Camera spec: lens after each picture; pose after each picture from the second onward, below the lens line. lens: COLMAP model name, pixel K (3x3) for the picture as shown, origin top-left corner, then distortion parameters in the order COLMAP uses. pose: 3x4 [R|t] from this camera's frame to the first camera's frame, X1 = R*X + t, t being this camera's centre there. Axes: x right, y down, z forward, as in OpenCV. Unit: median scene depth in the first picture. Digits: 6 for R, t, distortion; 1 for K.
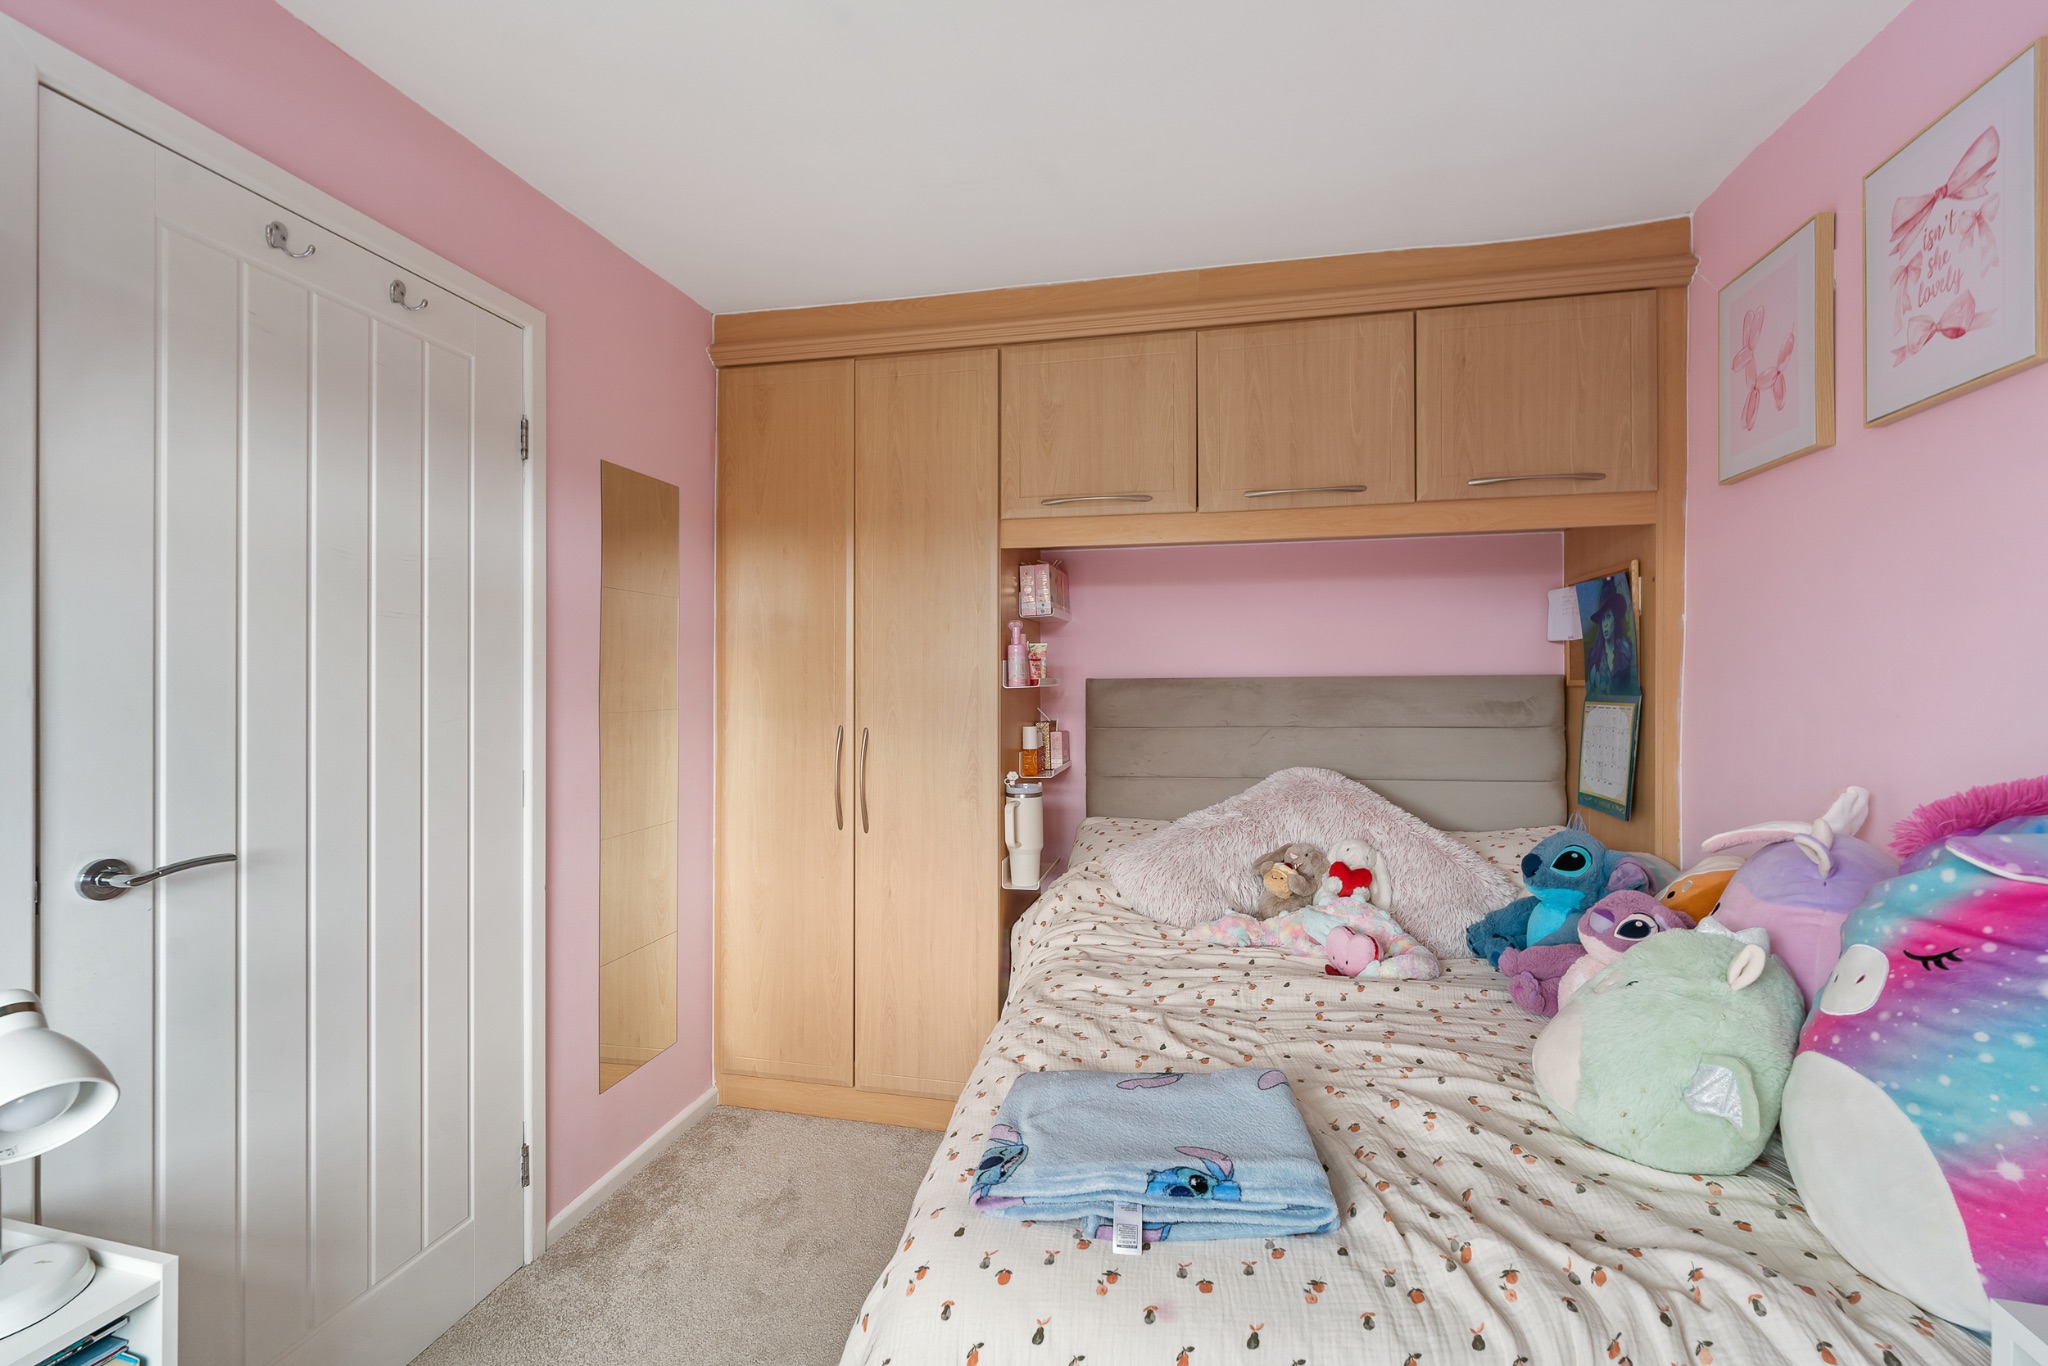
lens RADIAL K [[839.7, 0, 1016.8], [0, 839.7, 666.4], [0, 0, 1]] dist [-0.000696, -0.000423]
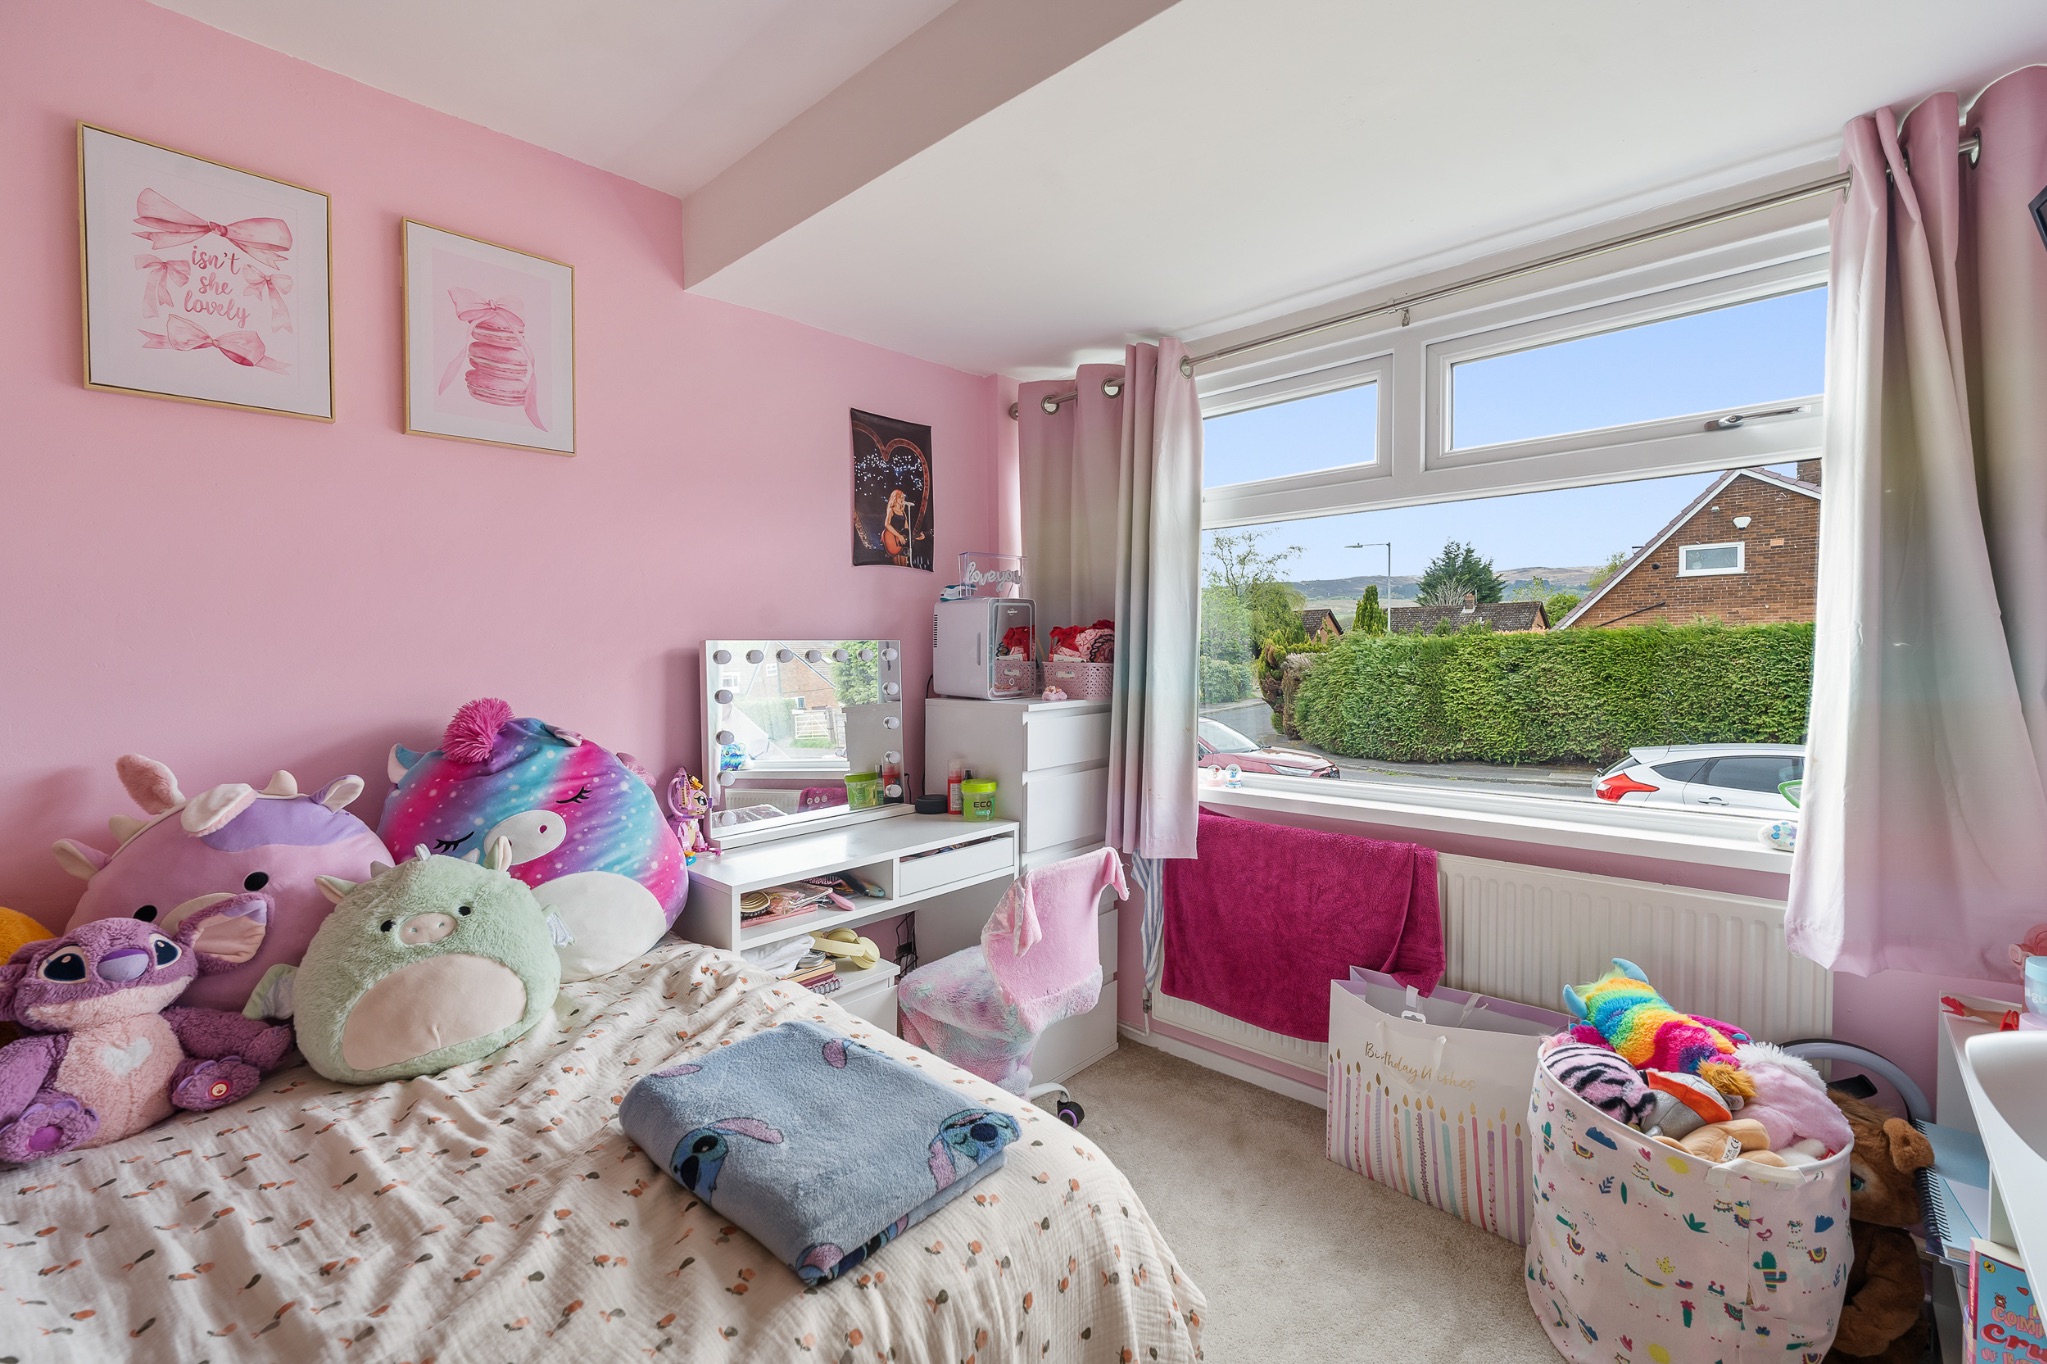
lens RADIAL K [[839.2, 0, 1014.3], [0, 839.2, 674.0], [0, 0, 1]] dist [-0.000696, -0.000423]
pose [[-0.871570, -0.009542, 0.490178, -0.440004], [0.003661, 0.999656, 0.025969, 0.026995], [-0.490257, 0.024428, -0.871236, 1.493530]]
